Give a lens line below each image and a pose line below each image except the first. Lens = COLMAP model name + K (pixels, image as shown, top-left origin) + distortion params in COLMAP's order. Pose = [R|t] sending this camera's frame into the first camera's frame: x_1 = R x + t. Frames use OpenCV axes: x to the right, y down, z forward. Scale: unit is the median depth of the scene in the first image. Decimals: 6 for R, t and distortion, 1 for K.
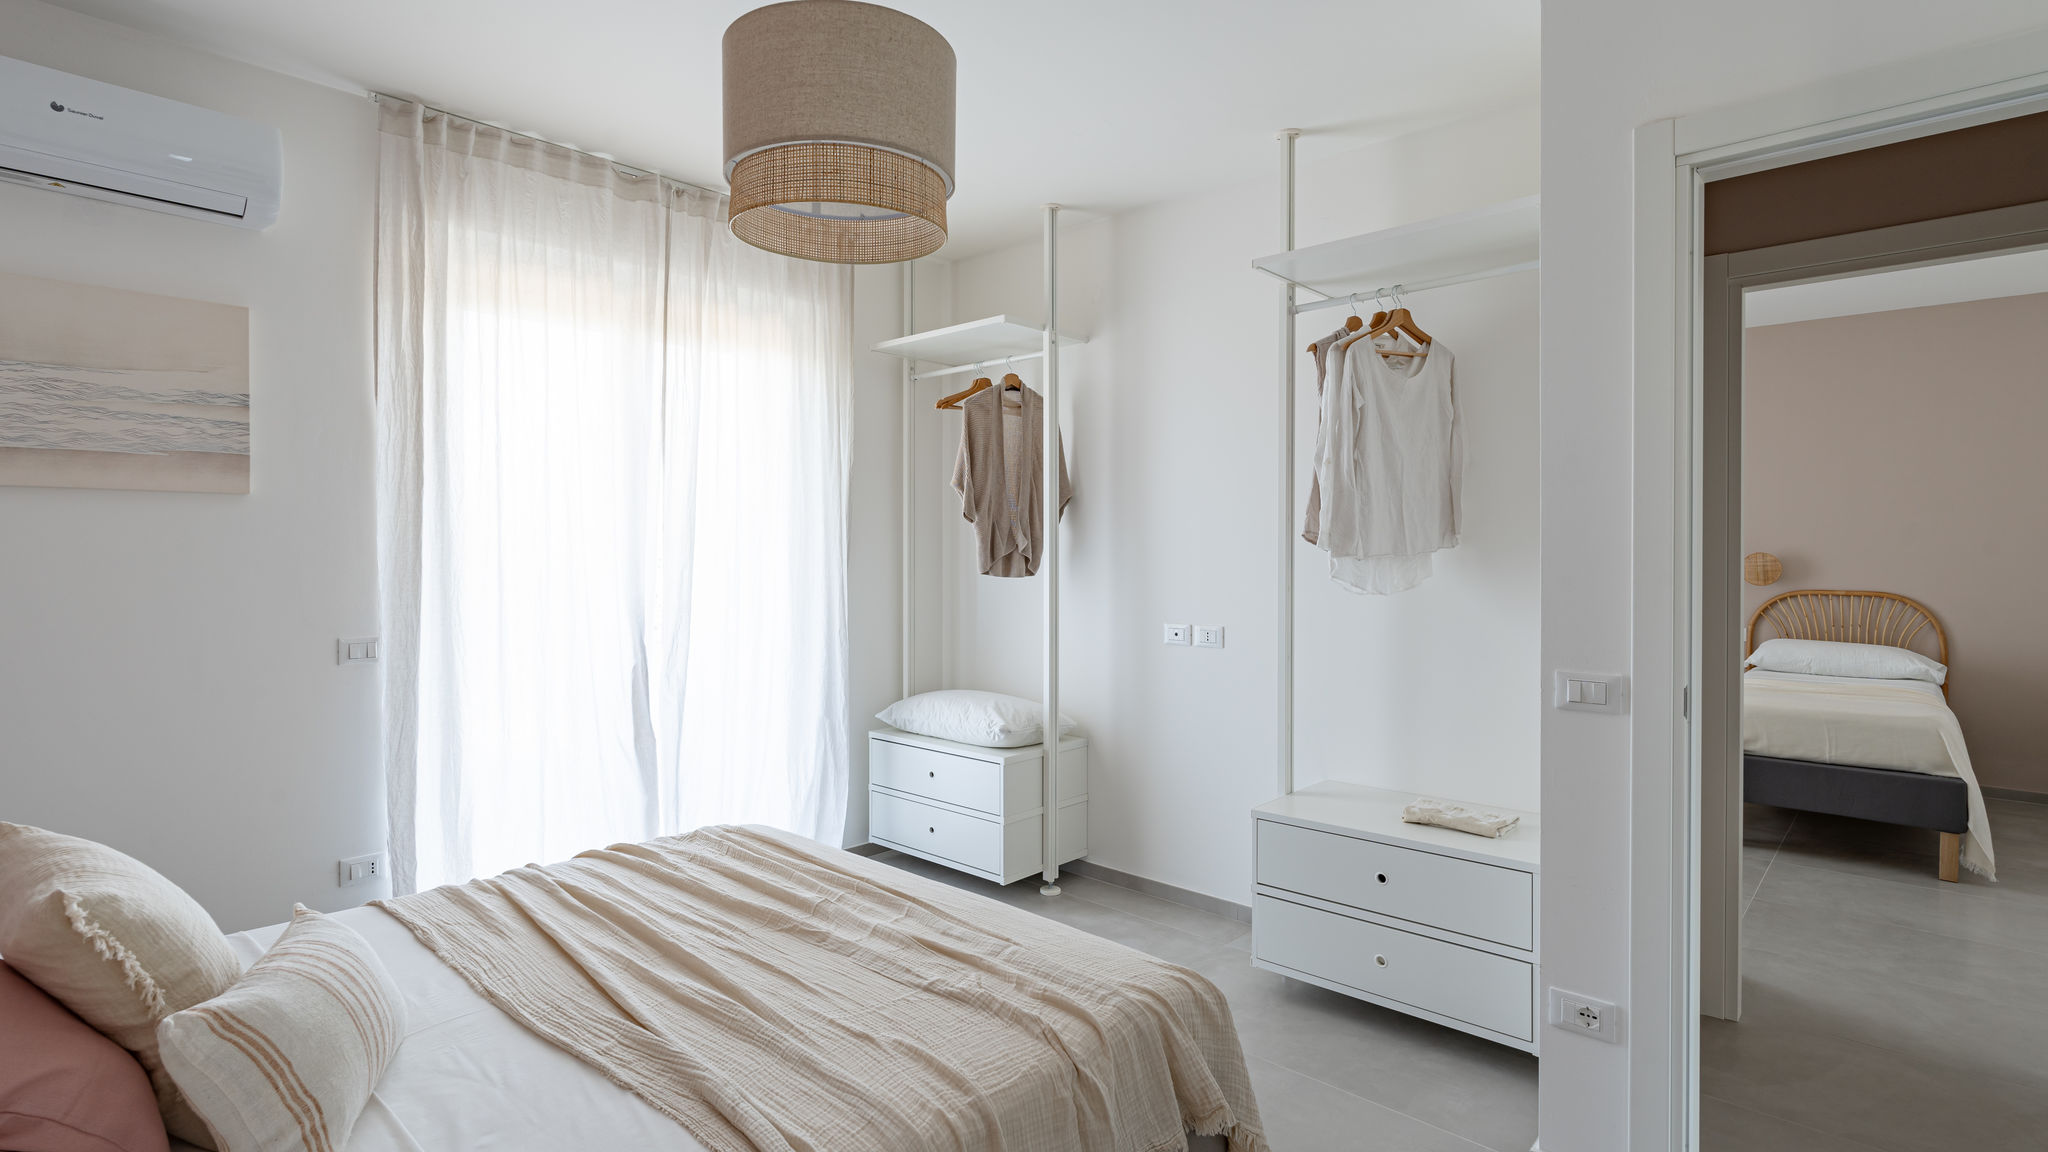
lens RADIAL K [[988.5, 0, 1024.6], [0, 988.5, 555.4], [0, 0, 1]] dist [0.000672, 0.000917]
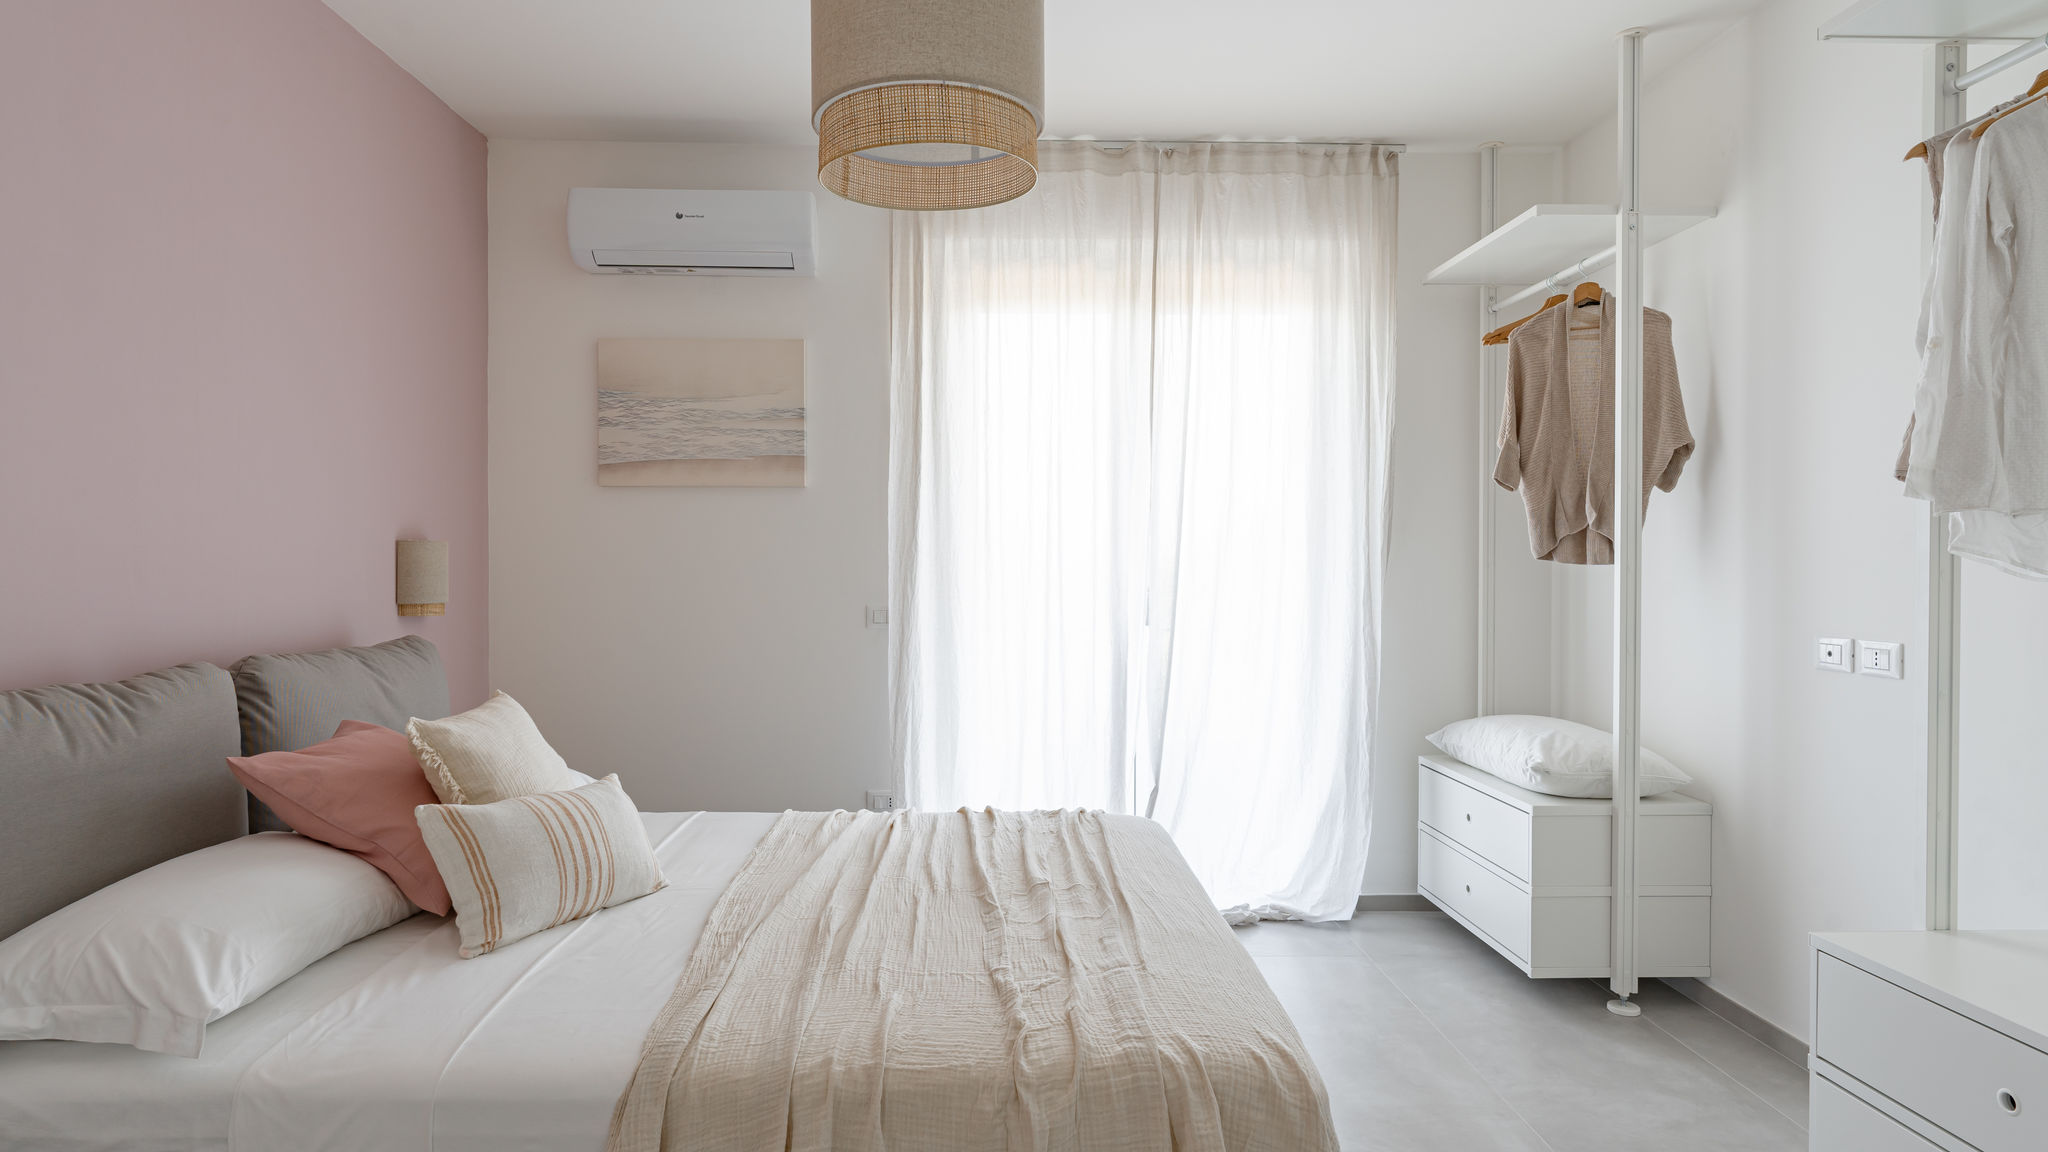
lens RADIAL K [[1141.7, 0, 1024.0], [0, 1141.7, 576.0], [0, 0, 1]] dist [-0.002464, 0.002771]
pose [[0.693575, 0.009313, -0.720324, 0.417599], [-0.004548, 0.999953, 0.008549, 0.034586], [0.720370, -0.002653, 0.693585, 0.171222]]
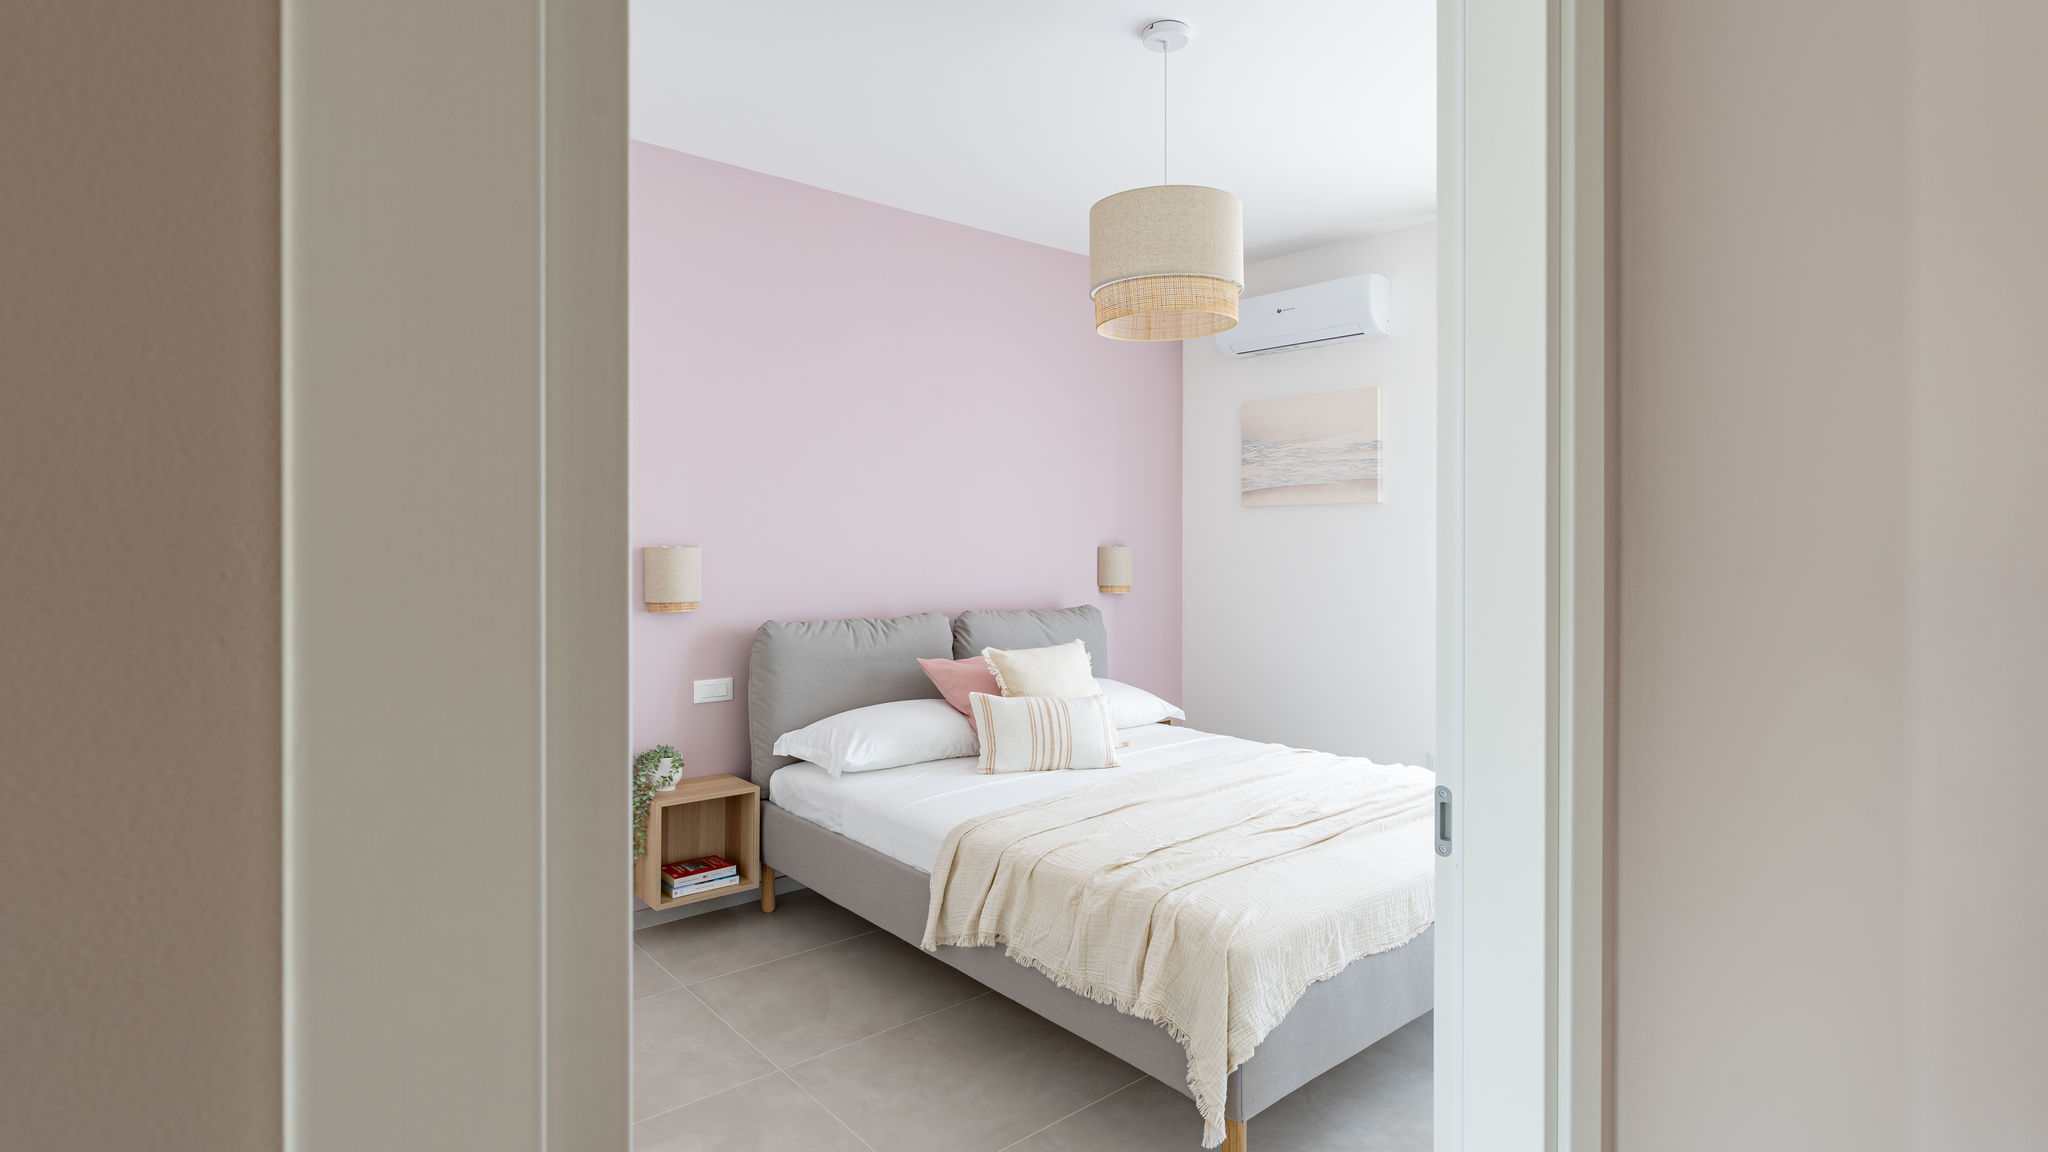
lens RADIAL K [[999.1, 0, 1021.9], [0, 999.1, 548.3], [0, 0, 1]] dist [0.000213, 0.000001]
pose [[-0.107056, 0.003087, -0.994248, 0.795962], [-0.009822, 0.999943, 0.004162, 0.009561], [0.994205, 0.010211, -0.107019, 0.543384]]
